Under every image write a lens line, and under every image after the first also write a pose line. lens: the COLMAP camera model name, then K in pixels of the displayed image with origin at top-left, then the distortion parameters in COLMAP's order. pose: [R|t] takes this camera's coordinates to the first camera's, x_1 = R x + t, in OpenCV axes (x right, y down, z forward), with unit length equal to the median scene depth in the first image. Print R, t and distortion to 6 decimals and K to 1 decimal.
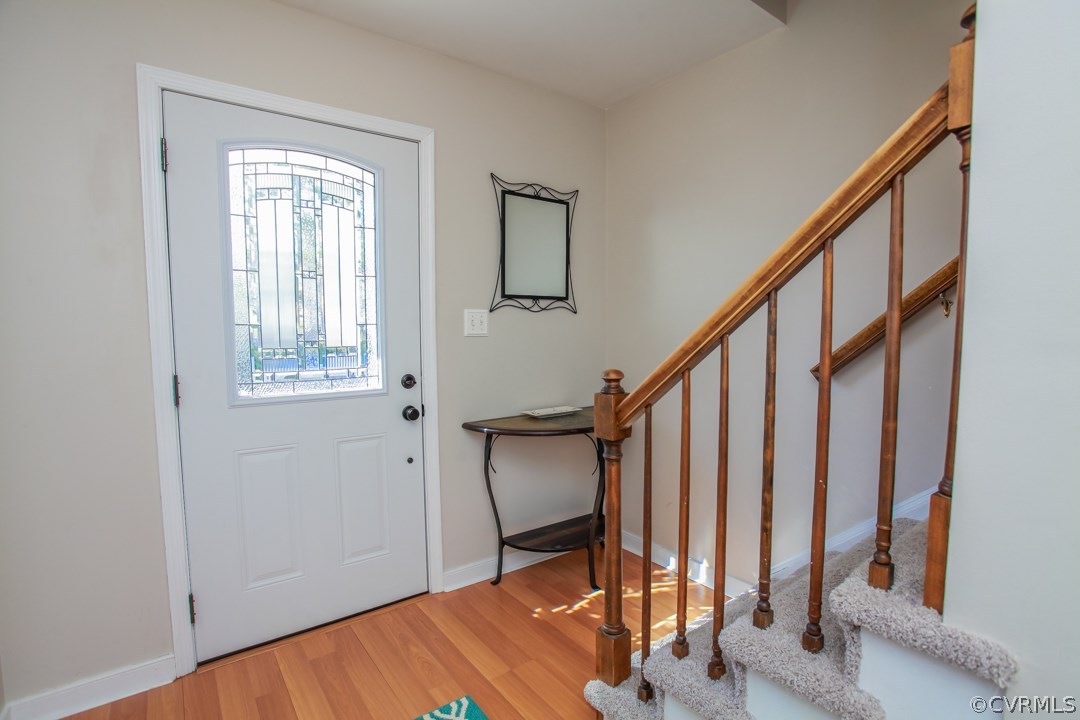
lens RADIAL K [[521.8, 0, 539.6], [0, 521.8, 362.8], [0, 0, 1]] dist [-0.050716, 0.013337]
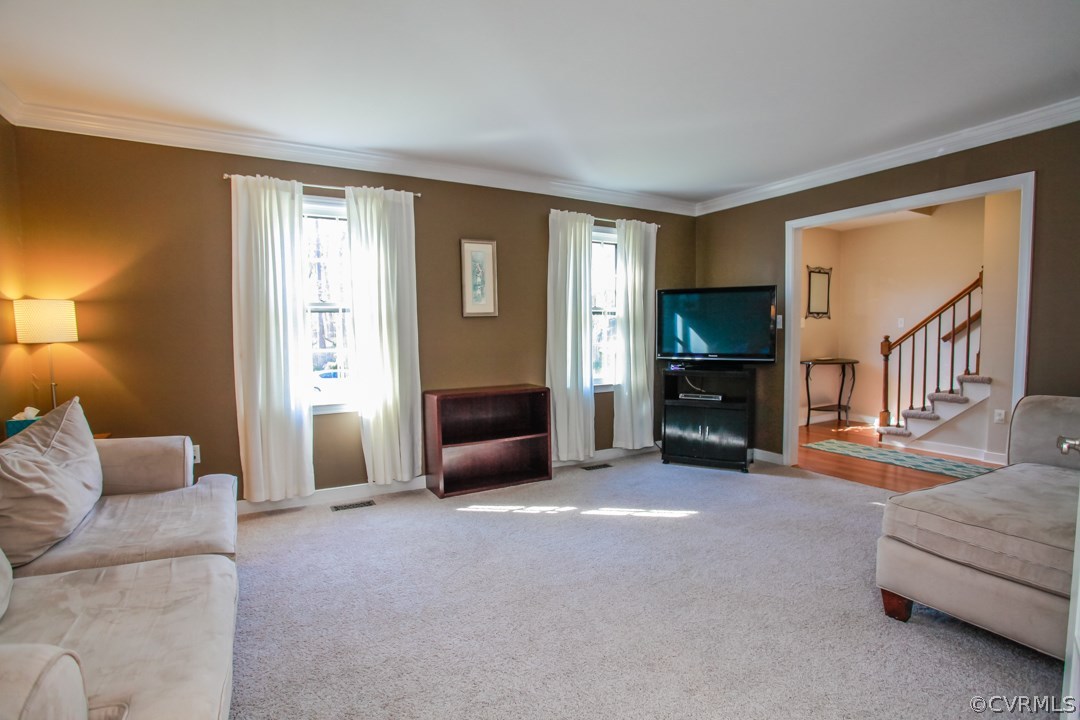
lens RADIAL K [[521.8, 0, 541.3], [0, 521.8, 361.7], [0, 0, 1]] dist [-0.050716, 0.013337]
pose [[0.993315, -0.000086, -0.115432, -1.078272], [-0.001708, 0.999879, -0.015445, 0.152379], [0.115420, 0.015539, 0.993195, -1.639126]]
